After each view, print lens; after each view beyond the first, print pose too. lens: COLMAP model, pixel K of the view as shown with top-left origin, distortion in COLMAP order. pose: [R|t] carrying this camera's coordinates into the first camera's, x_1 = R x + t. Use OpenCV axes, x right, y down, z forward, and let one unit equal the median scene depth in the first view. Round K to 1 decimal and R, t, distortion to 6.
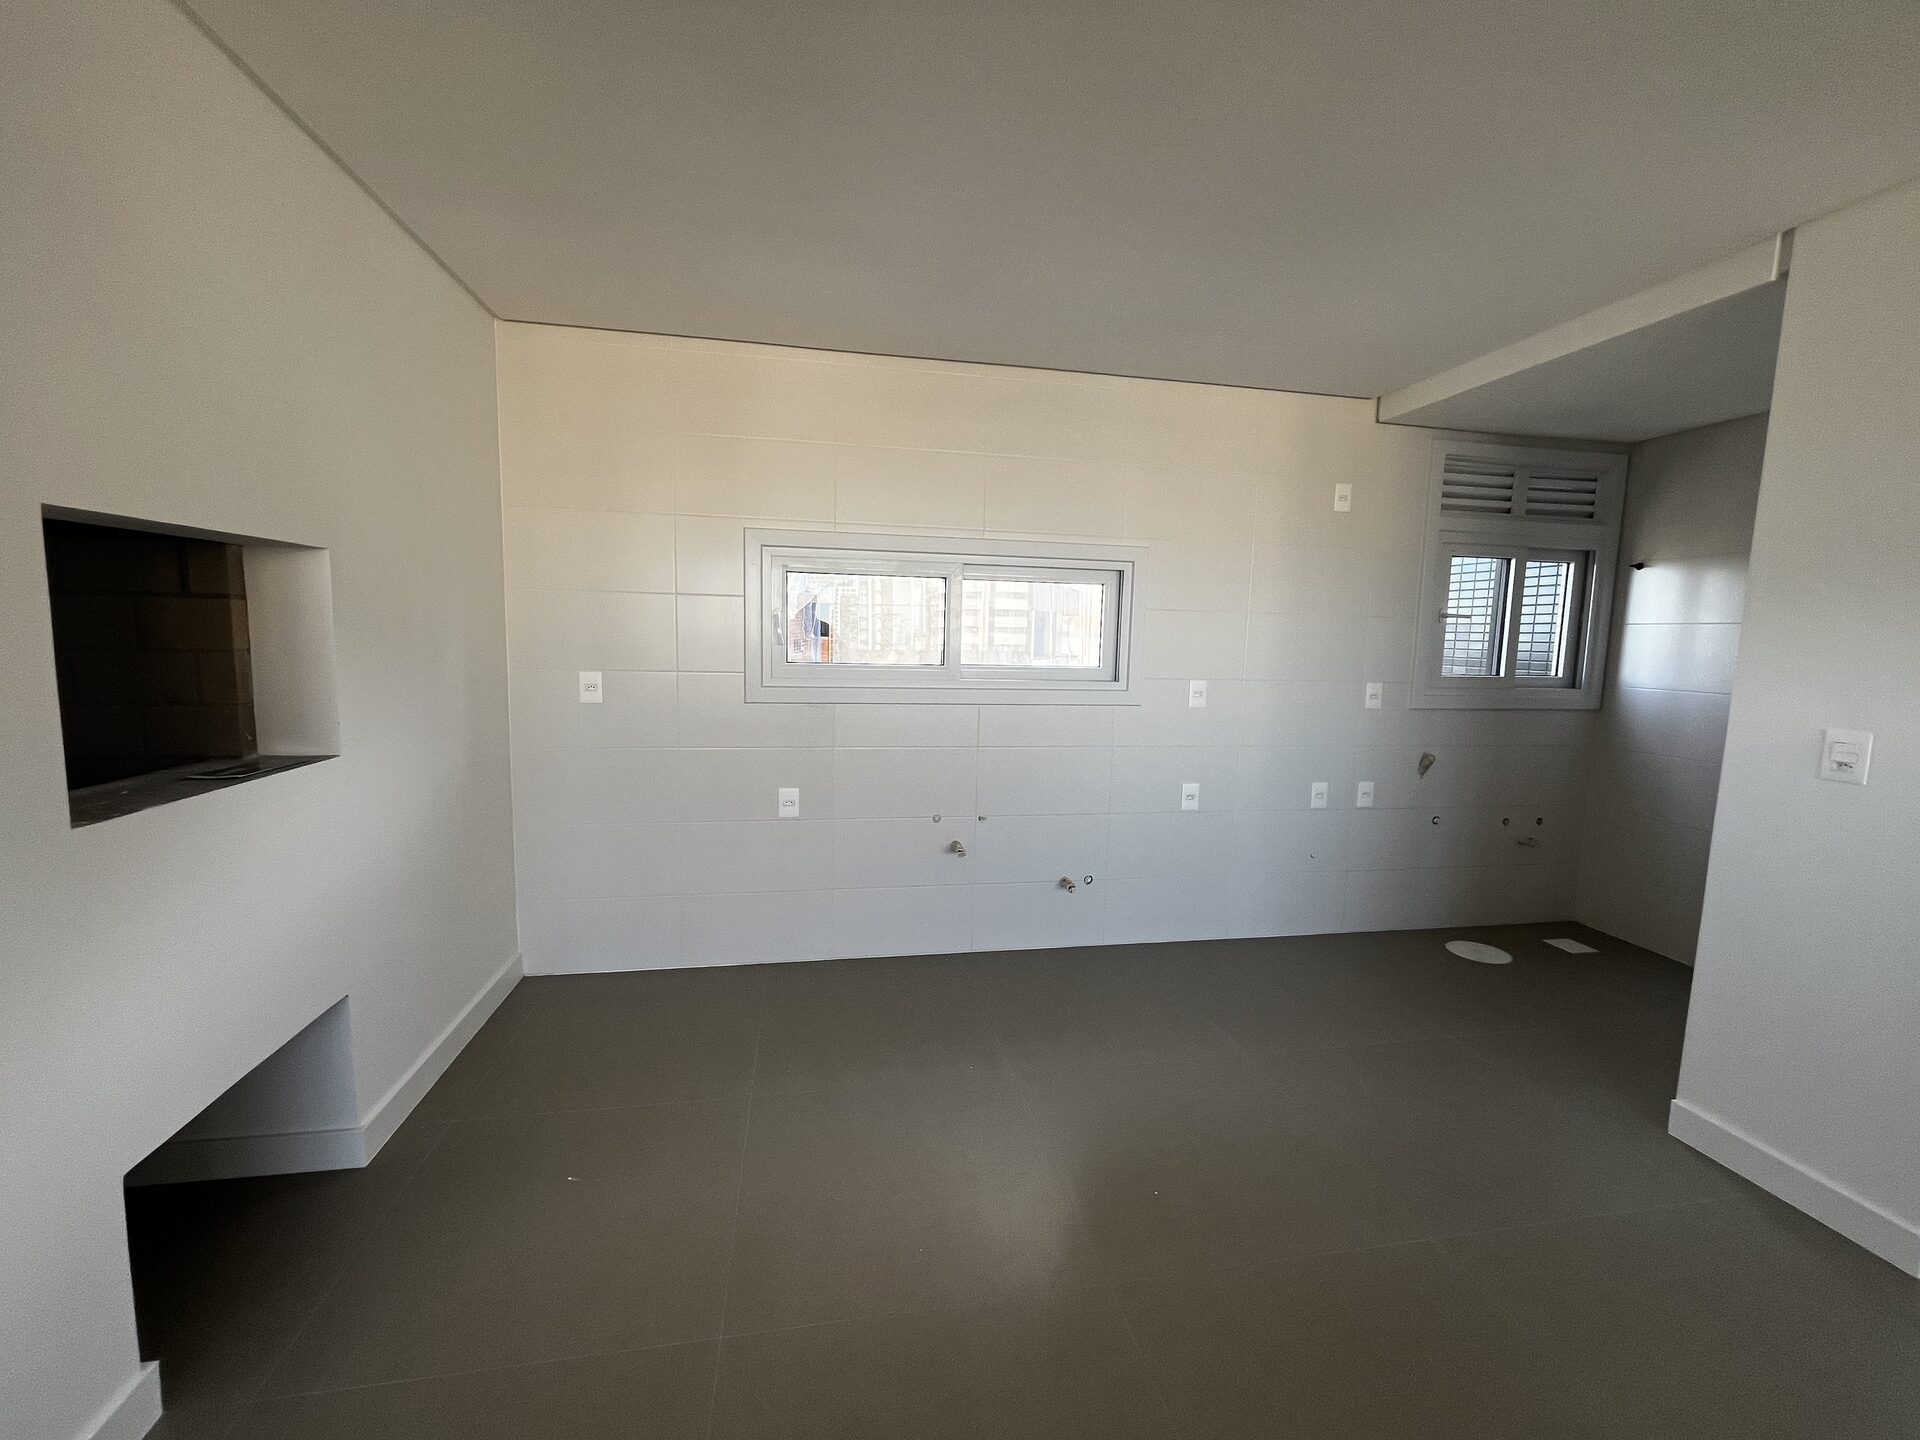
lens RADIAL K [[779.5, 0, 960.0], [0, 779.5, 720.0], [0, 0, 1]] dist [0.001885, -0.000118]
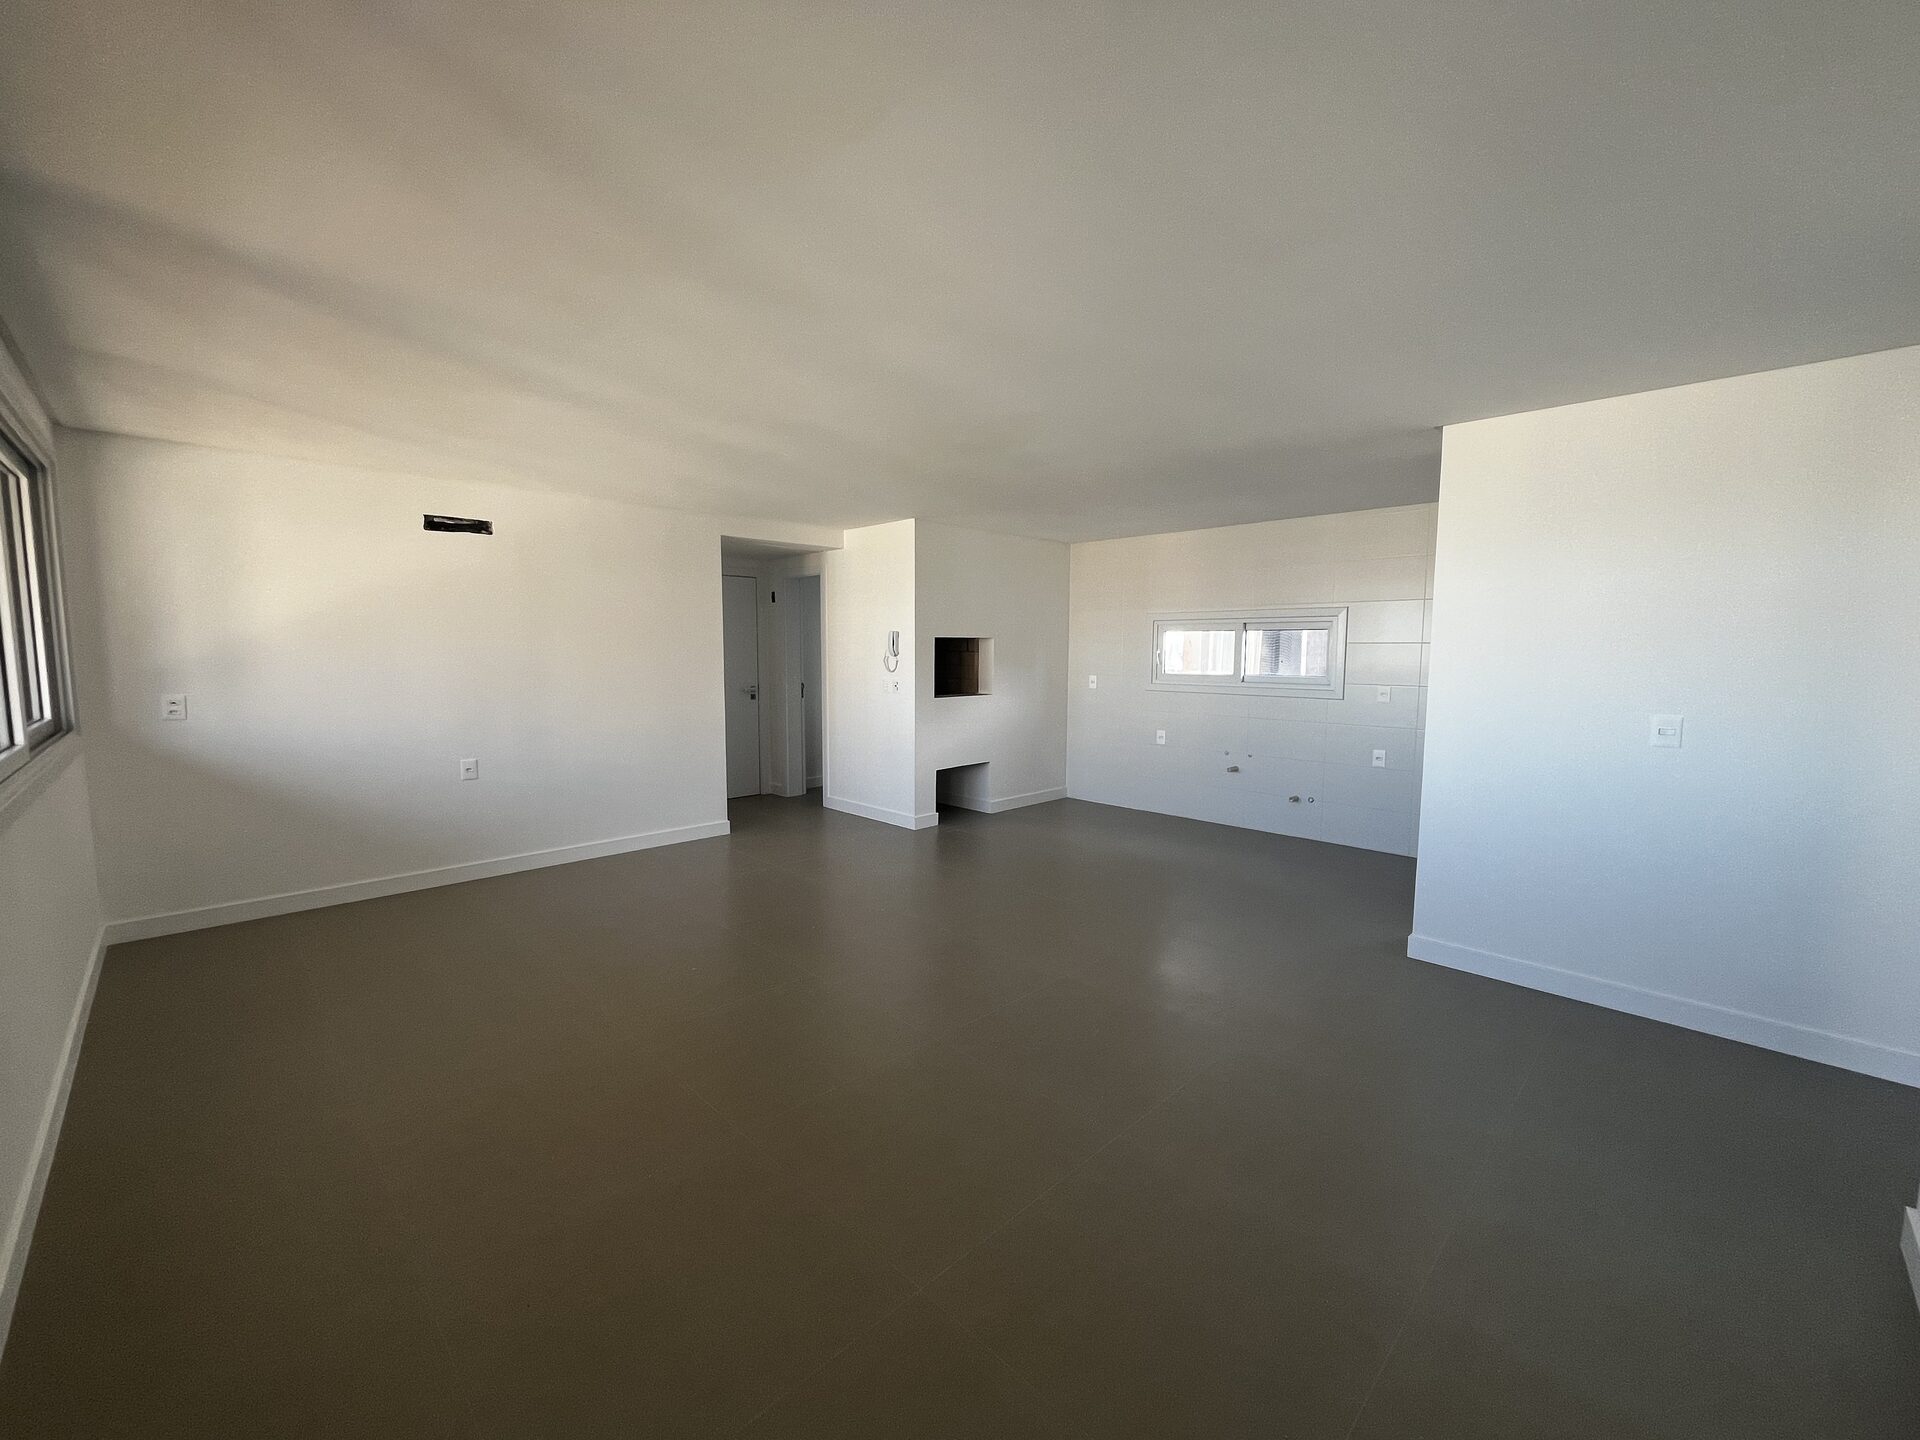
lens RADIAL K [[779.5, 0, 960.0], [0, 779.5, 720.0], [0, 0, 1]] dist [0.001885, -0.000118]
pose [[0.563682, 0.054414, -0.824197, 1.145250], [-0.083750, 0.996450, 0.008509, 0.079273], [0.821735, 0.064230, 0.566239, -0.633645]]
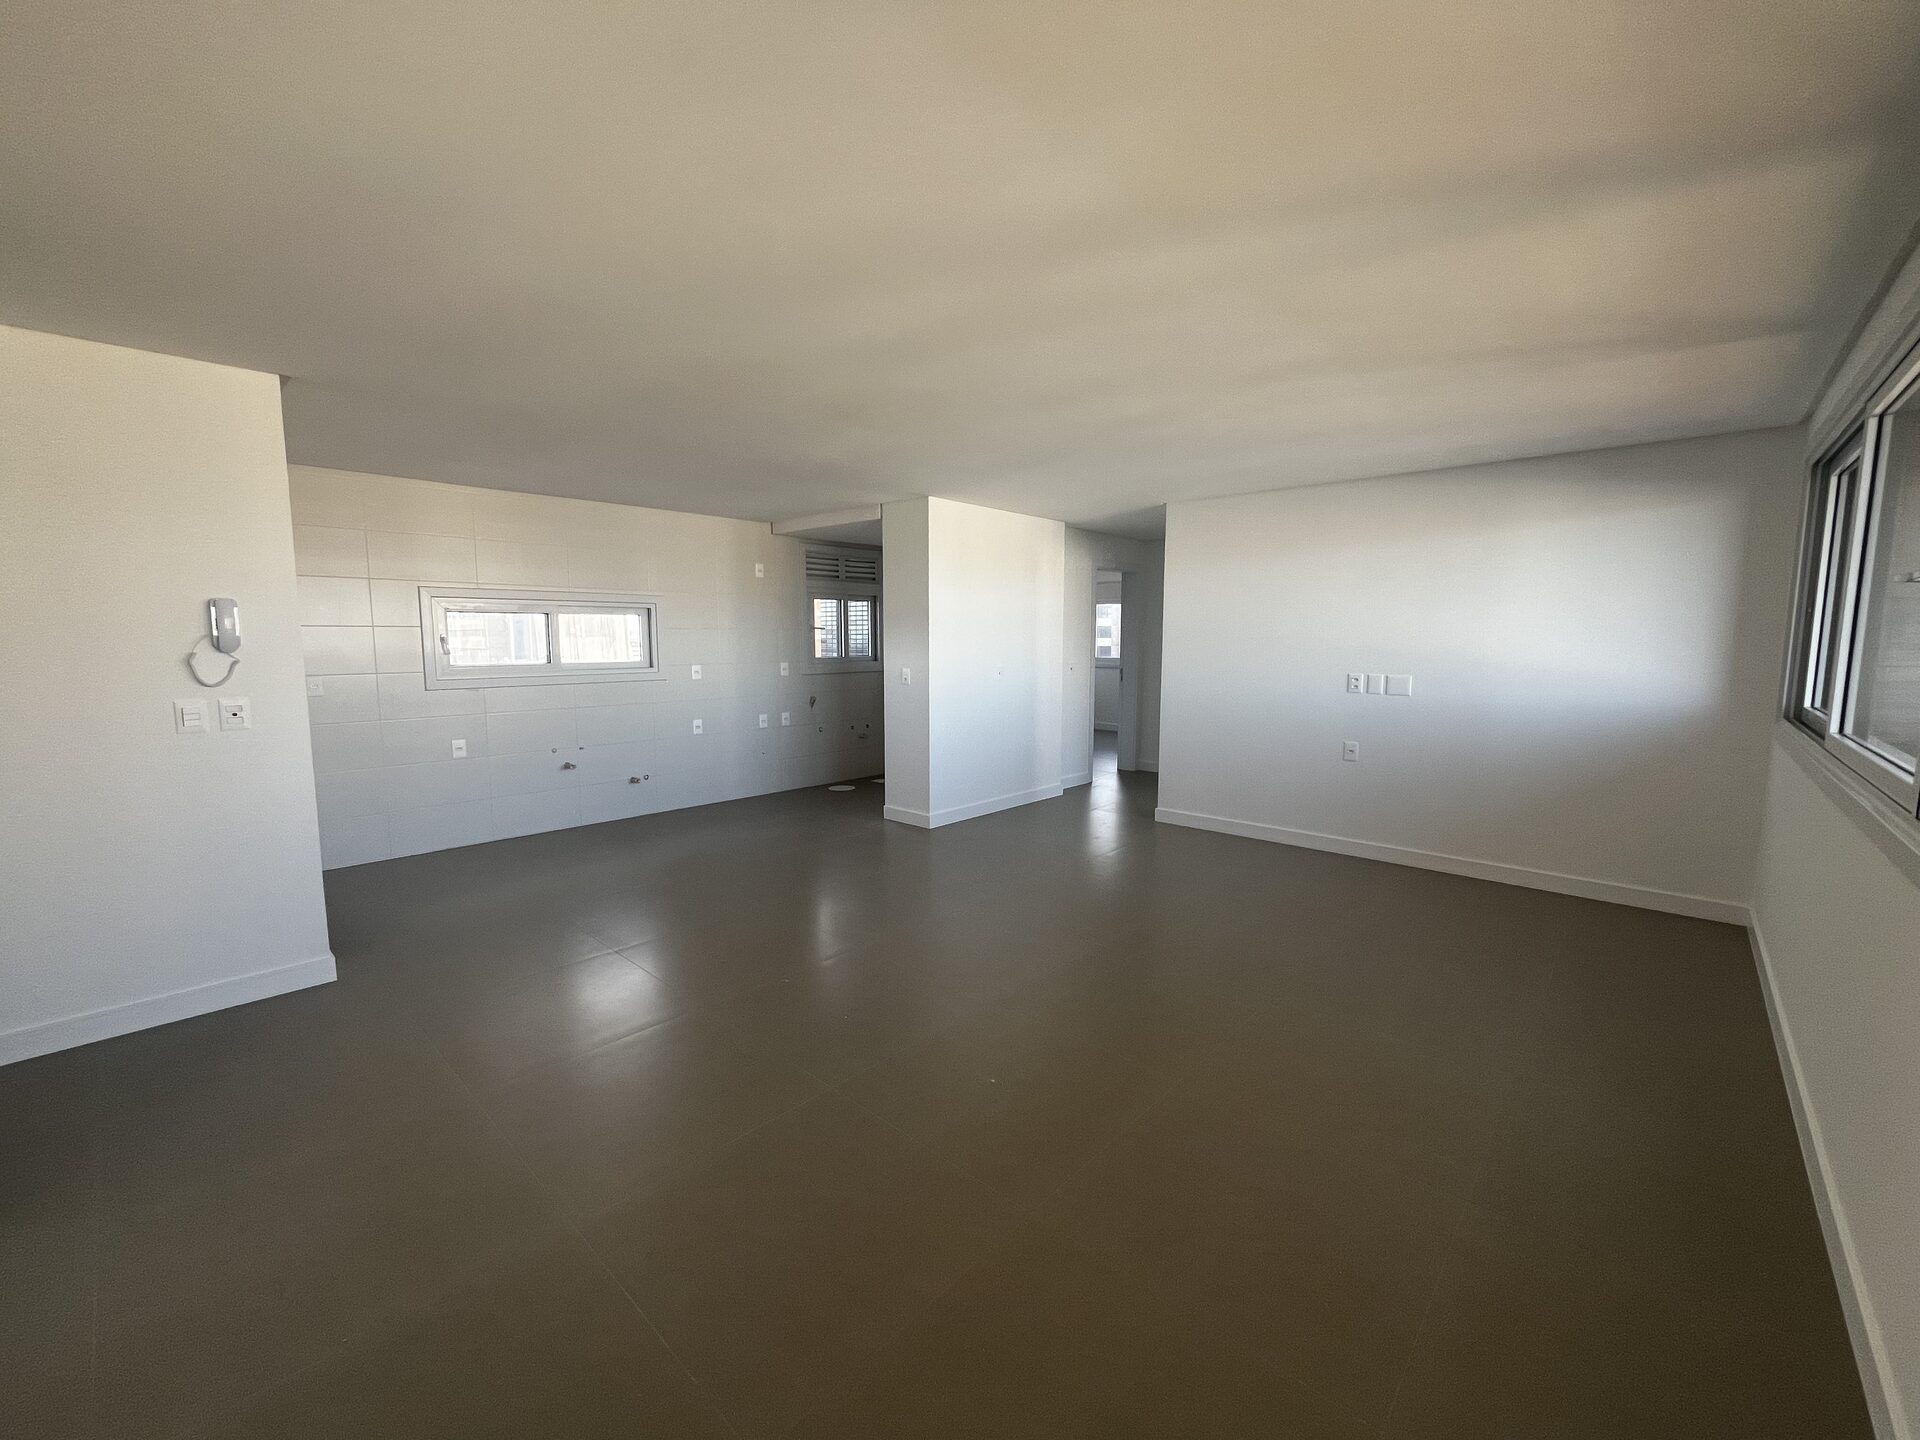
lens RADIAL K [[779.5, 0, 960.0], [0, 779.5, 720.0], [0, 0, 1]] dist [0.001885, -0.000118]
pose [[0.799758, -0.088830, 0.593714, -0.319833], [0.084886, 0.995788, 0.034643, 0.071279], [-0.594291, 0.022692, 0.803930, -0.905524]]
